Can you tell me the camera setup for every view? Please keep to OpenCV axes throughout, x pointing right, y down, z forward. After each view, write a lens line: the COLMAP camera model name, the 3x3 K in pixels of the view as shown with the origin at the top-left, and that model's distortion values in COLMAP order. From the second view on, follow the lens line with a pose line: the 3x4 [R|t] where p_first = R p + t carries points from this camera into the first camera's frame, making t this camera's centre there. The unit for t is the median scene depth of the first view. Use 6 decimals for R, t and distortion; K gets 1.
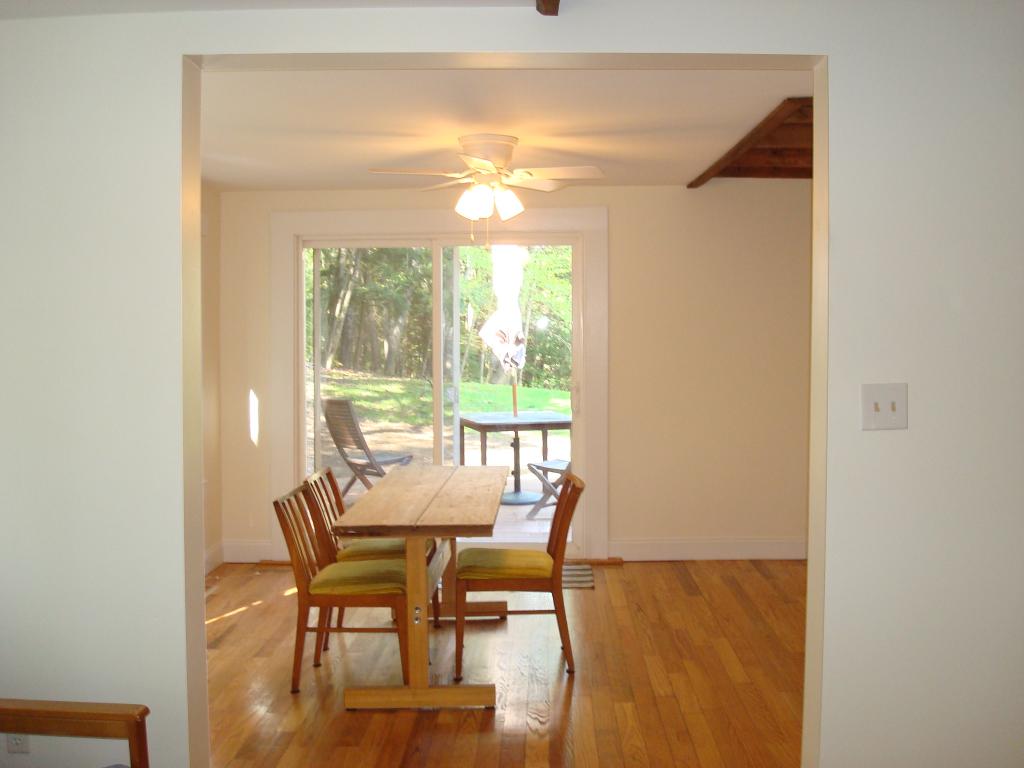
lens RADIAL K [[1065.7, 0, 512.0], [0, 1065.7, 384.0], [0, 0, 1]] dist [-0.070408, -0.121086]
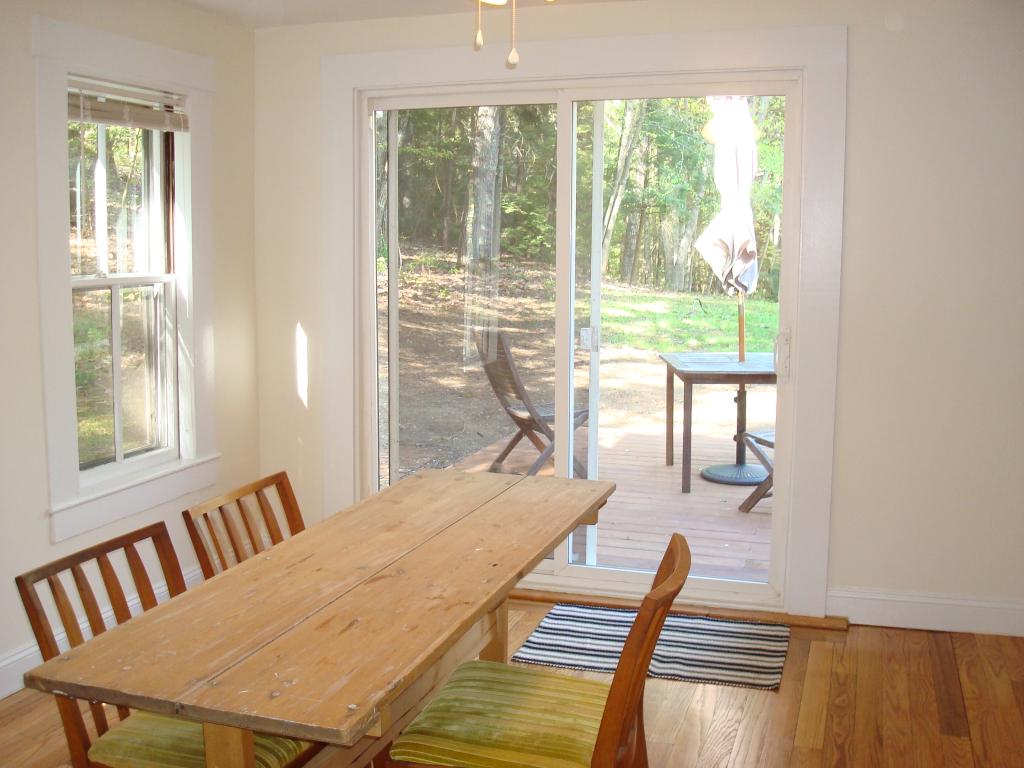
lens RADIAL K [[1065.7, 0, 512.0], [0, 1065.7, 384.0], [0, 0, 1]] dist [-0.070408, -0.121086]
pose [[0.957486, 0.044074, -0.285094, 0.061122], [-0.020506, 0.996159, 0.085133, -0.011849], [0.287751, -0.075668, 0.954711, 0.277204]]
